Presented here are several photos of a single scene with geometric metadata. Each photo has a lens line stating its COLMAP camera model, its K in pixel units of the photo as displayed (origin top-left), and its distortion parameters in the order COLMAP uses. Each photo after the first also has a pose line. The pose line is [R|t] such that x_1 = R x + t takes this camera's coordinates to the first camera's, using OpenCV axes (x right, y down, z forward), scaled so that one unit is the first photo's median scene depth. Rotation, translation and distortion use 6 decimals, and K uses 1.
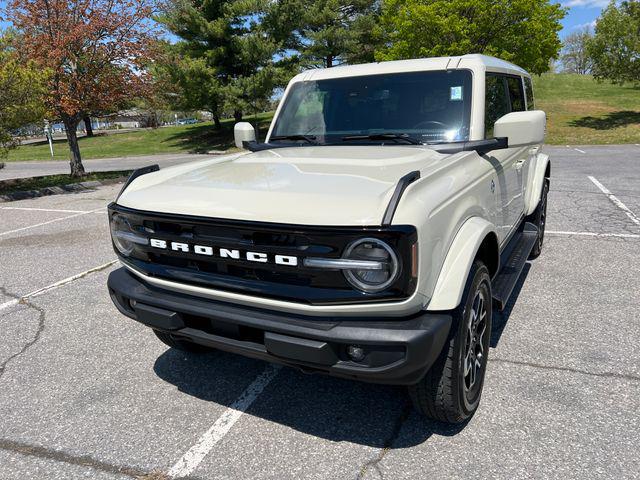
lens RADIAL K [[480.7, 0, 322.0], [0, 480.7, 249.2], [0, 0, 1]] dist [0.060422, -0.066635]
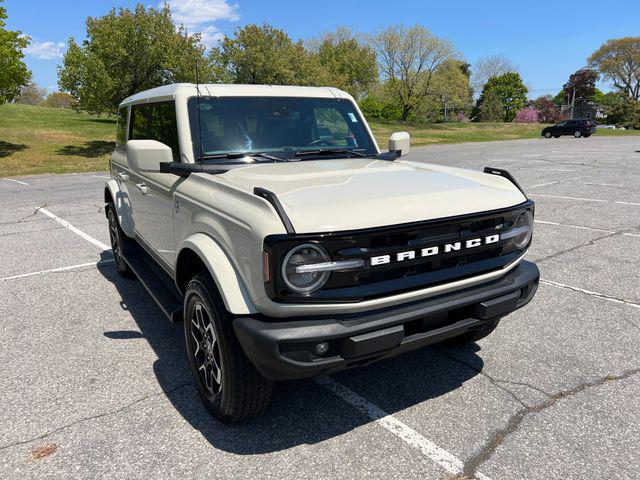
lens RADIAL K [[480.7, 0, 318.5], [0, 480.7, 246.5], [0, 0, 1]] dist [0.060422, -0.066635]
pose [[0.505095, -0.179721, 0.844144, -0.979143], [0.233342, 0.970090, 0.066914, -0.106272], [-0.830921, 0.163177, 0.531924, 0.491330]]
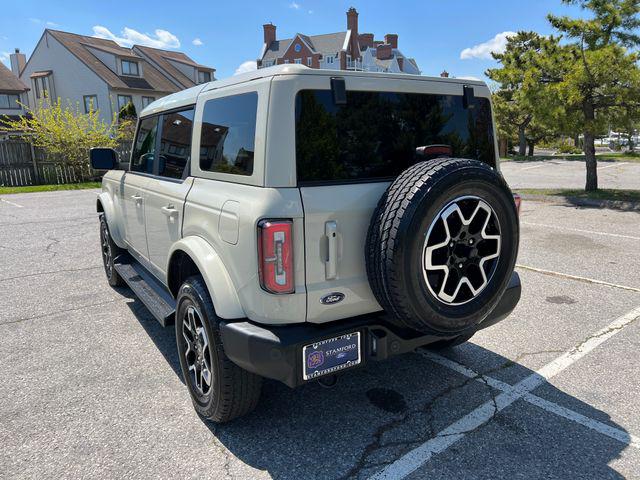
lens RADIAL K [[480.7, 0, 318.6], [0, 480.7, 242.0], [0, 0, 1]] dist [0.060422, -0.066635]
pose [[-0.487244, 0.233578, -0.841448, 1.462823], [-0.205252, 0.905939, 0.370332, -0.732056], [0.848802, 0.353151, -0.393471, 2.310659]]
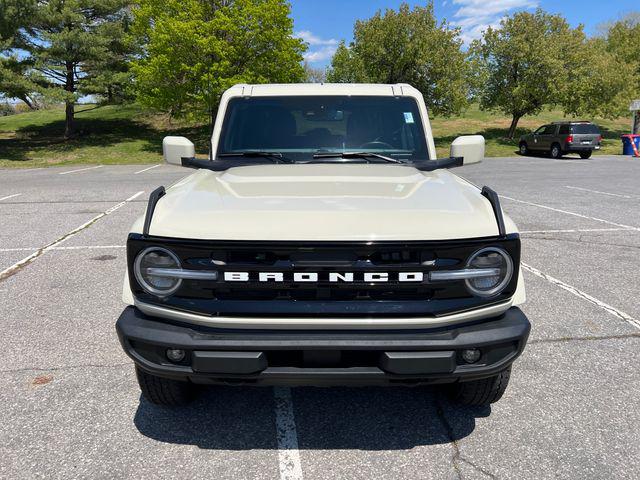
lens RADIAL K [[480.7, 0, 318.8], [0, 480.7, 249.8], [0, 0, 1]] dist [0.060422, -0.066635]
pose [[0.874456, -0.083929, 0.477789, -0.508168], [0.098426, 0.995130, -0.005335, -0.033103], [-0.475015, 0.051692, 0.878458, 0.137400]]
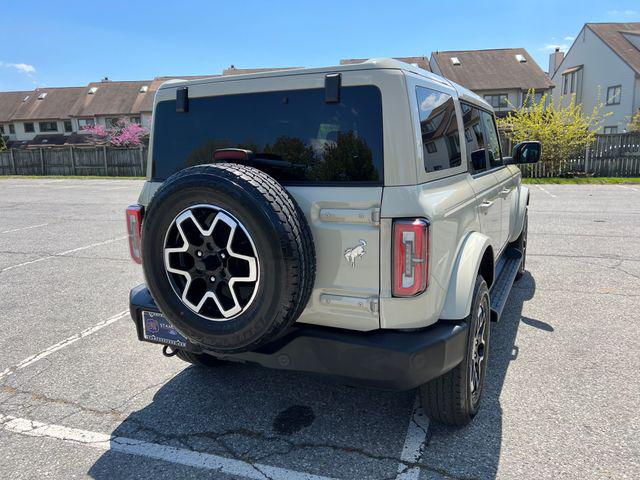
lens RADIAL K [[480.7, 0, 319.7], [0, 480.7, 243.6], [0, 0, 1]] dist [0.060422, -0.066635]
pose [[-0.996577, 0.077572, -0.028568, 0.527441], [0.055405, 0.883270, 0.465580, -0.834831], [0.061349, 0.462404, -0.884544, 2.857433]]
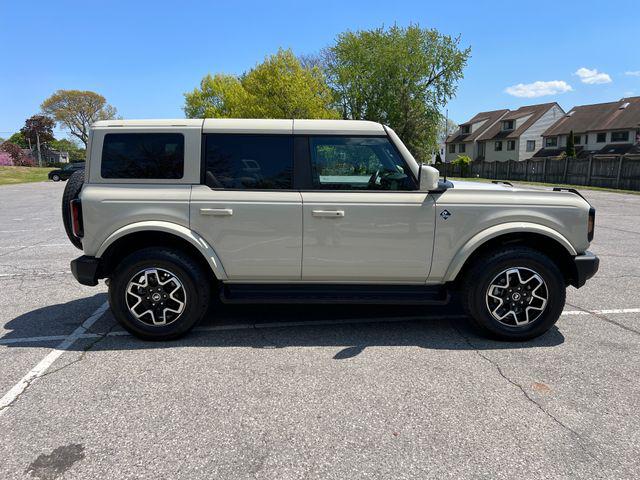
lens RADIAL K [[480.7, 0, 322.8], [0, 480.7, 244.4], [0, 0, 1]] dist [0.060422, -0.066635]
pose [[-0.474892, -0.103178, 0.873975, -1.305525], [0.265611, 0.929987, 0.254116, -0.573792], [-0.839004, 0.352815, -0.414238, 2.249370]]
